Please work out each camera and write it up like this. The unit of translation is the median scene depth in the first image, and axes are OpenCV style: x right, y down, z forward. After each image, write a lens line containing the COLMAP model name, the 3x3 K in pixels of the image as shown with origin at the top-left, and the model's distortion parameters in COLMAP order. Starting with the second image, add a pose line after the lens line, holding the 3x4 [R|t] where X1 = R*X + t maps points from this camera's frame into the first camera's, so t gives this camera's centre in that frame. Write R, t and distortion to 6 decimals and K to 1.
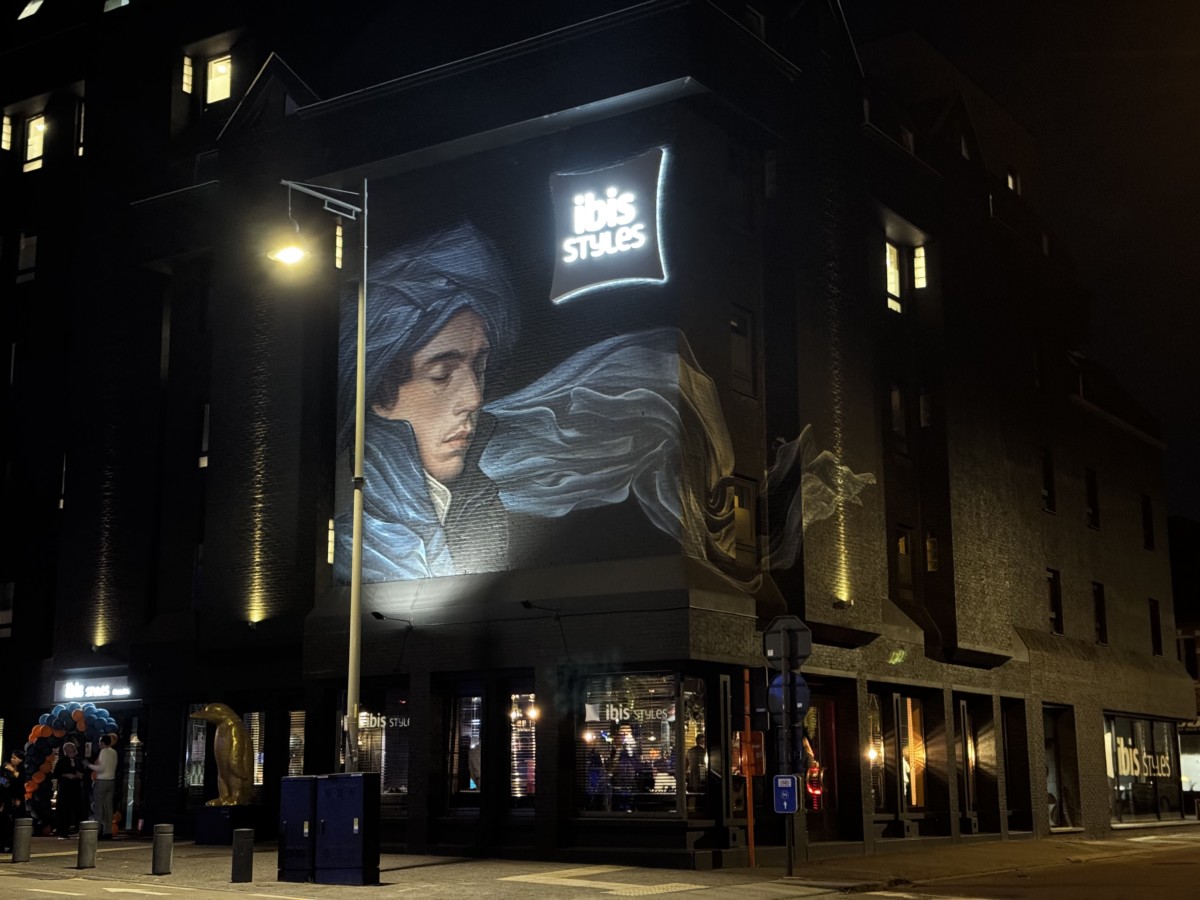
lens RADIAL K [[1686.8, 0, 596.9], [0, 1686.8, 449.5], [0, 0, 1]] dist [0.070028, 0.000000]
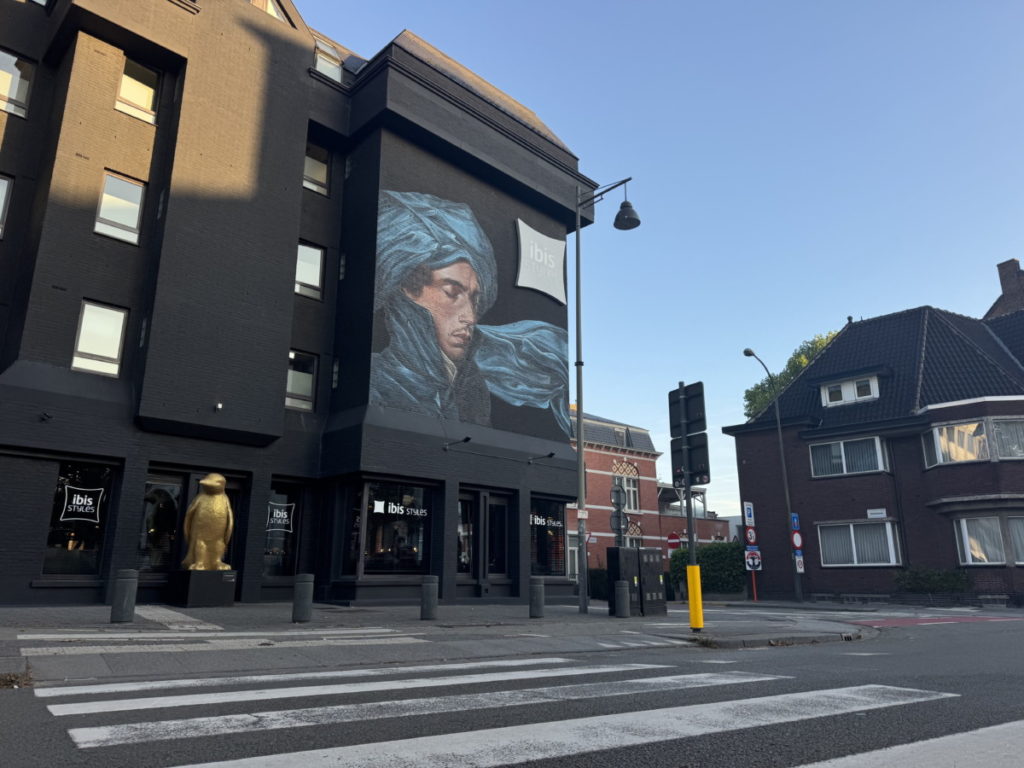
lens RADIAL K [[721.6, 0, 509.1], [0, 721.6, 391.4], [0, 0, 1]] dist [0.029500, -0.045029]
pose [[0.188395, 0.258081, 0.947577, -0.706135], [-0.194602, 0.955533, -0.221557, 0.184528], [-0.962620, -0.142660, 0.230241, 0.800511]]
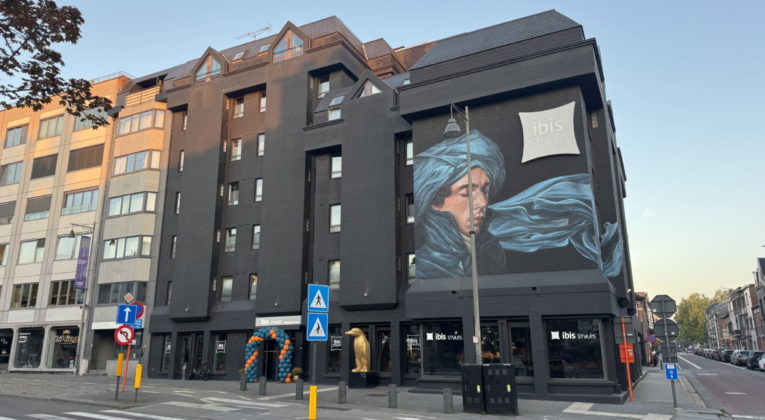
lens RADIAL K [[536.1, 0, 378.0], [0, 536.1, 215.7], [0, 0, 1]] dist [0.086716, -0.006323]
pose [[0.992254, 0.030148, 0.120513, -0.318933], [-0.024113, 0.998396, -0.051224, 0.031862], [-0.121864, 0.047921, 0.991389, 0.251627]]
